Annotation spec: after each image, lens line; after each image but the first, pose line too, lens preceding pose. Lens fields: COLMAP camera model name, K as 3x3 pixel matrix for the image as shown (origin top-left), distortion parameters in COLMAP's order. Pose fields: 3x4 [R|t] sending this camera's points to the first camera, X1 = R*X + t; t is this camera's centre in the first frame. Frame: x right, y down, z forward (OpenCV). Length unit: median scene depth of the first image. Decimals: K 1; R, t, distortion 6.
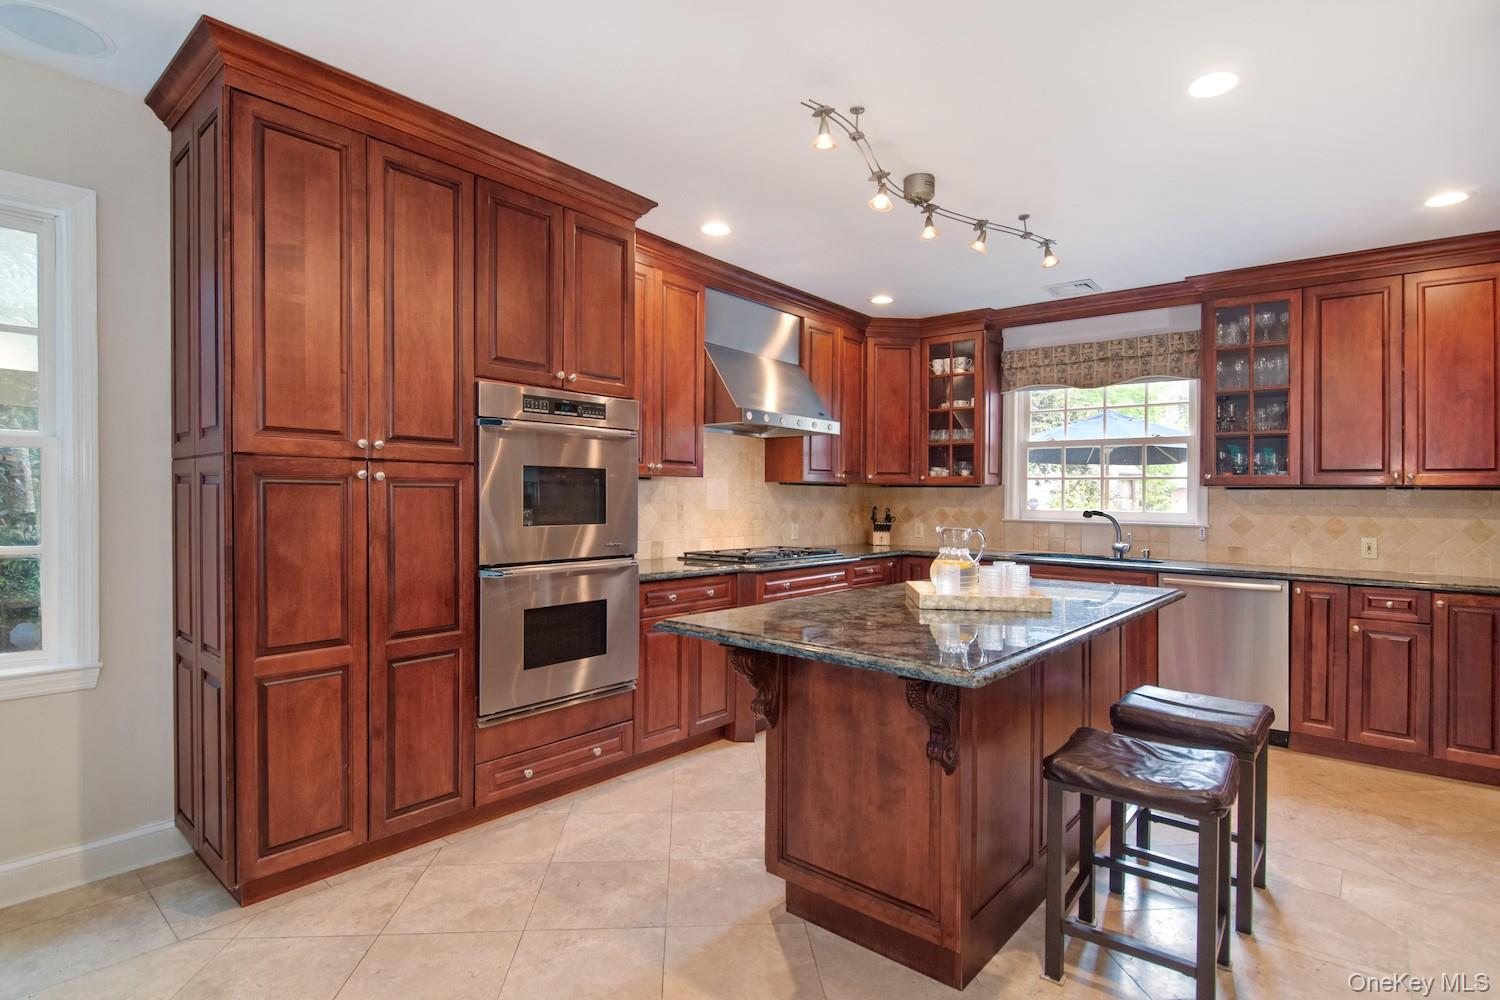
lens RADIAL K [[744.6, 0, 749.7], [0, 744.6, 512.8], [0, 0, 1]] dist [-0.001107, -0.014725]
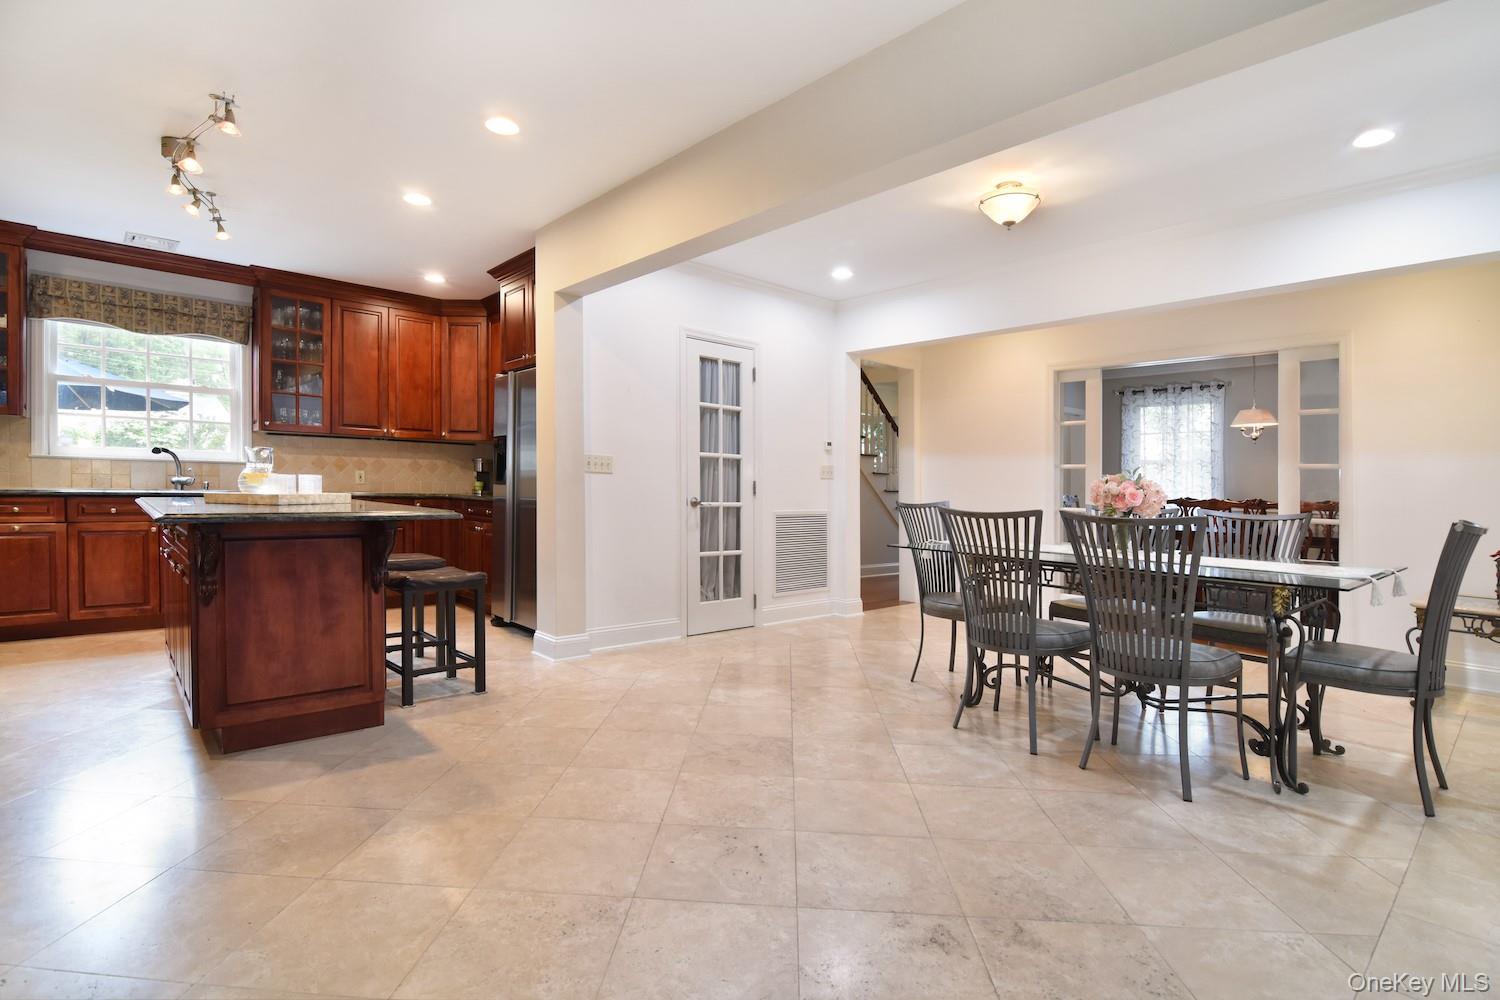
lens RADIAL K [[744.6, 0, 749.7], [0, 744.6, 512.8], [0, 0, 1]] dist [-0.001107, -0.014725]
pose [[0.126585, -0.046523, 0.990864, -0.523117], [-0.003564, 0.998872, 0.047354, 0.039210], [-0.991949, -0.009526, 0.126277, -0.008873]]
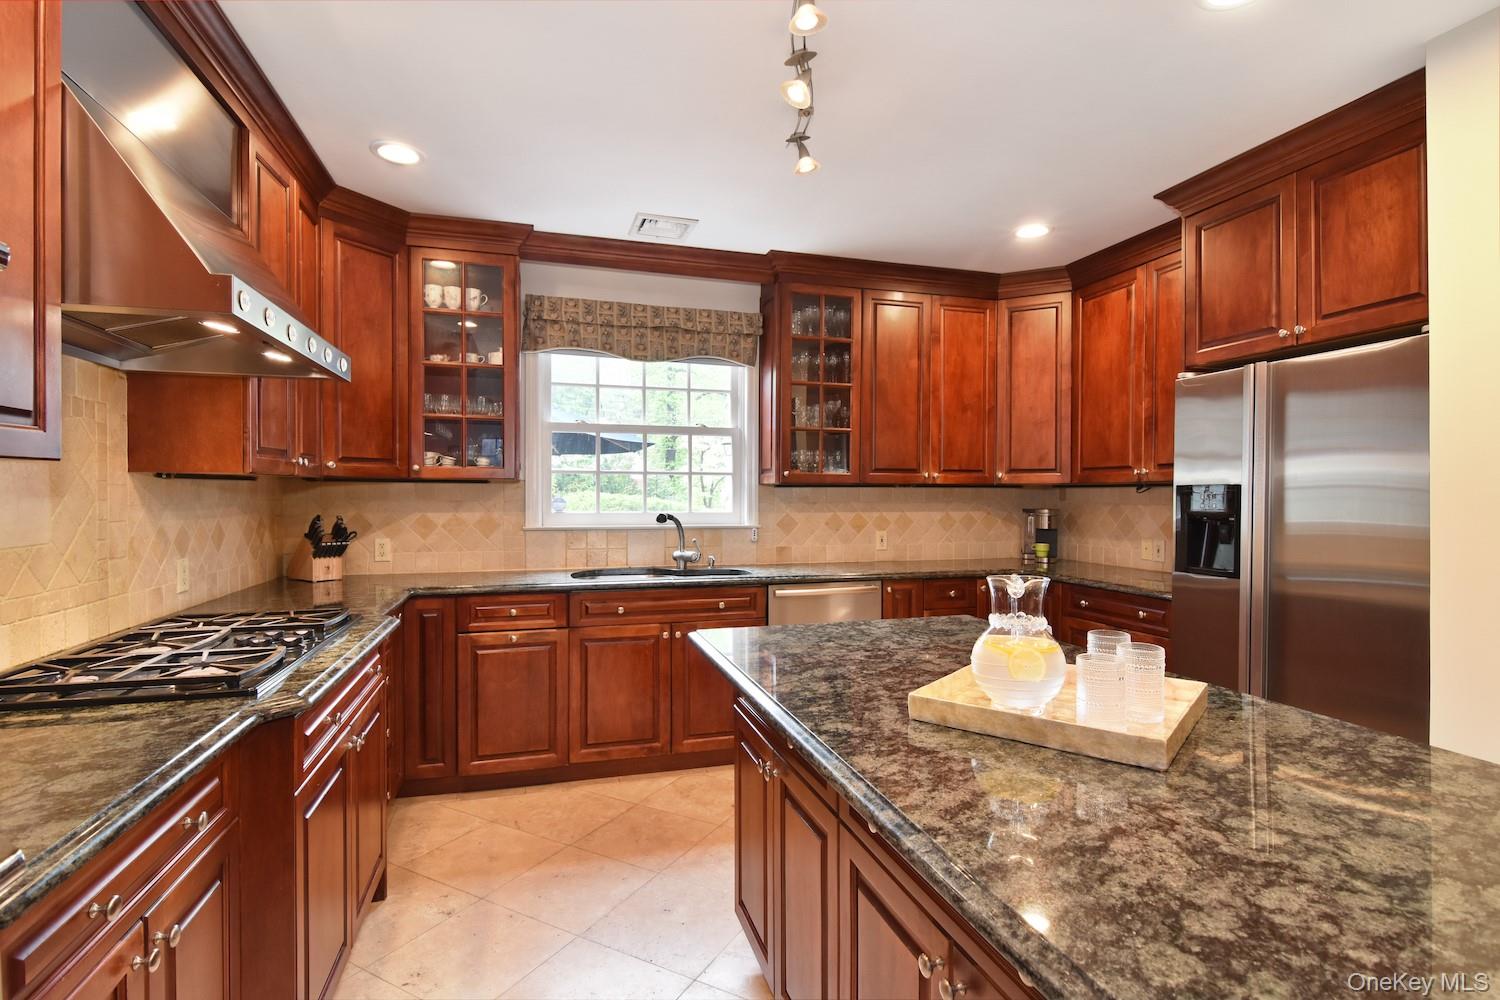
lens RADIAL K [[718.1, 0, 733.2], [0, 718.1, 496.1], [0, 0, 1]] dist [-0.001448, -0.000060]
pose [[0.548285, -0.015130, 0.836155, -0.149191], [0.020875, 0.999772, 0.004403, -0.023566], [-0.836031, 0.015040, 0.548476, 0.512746]]
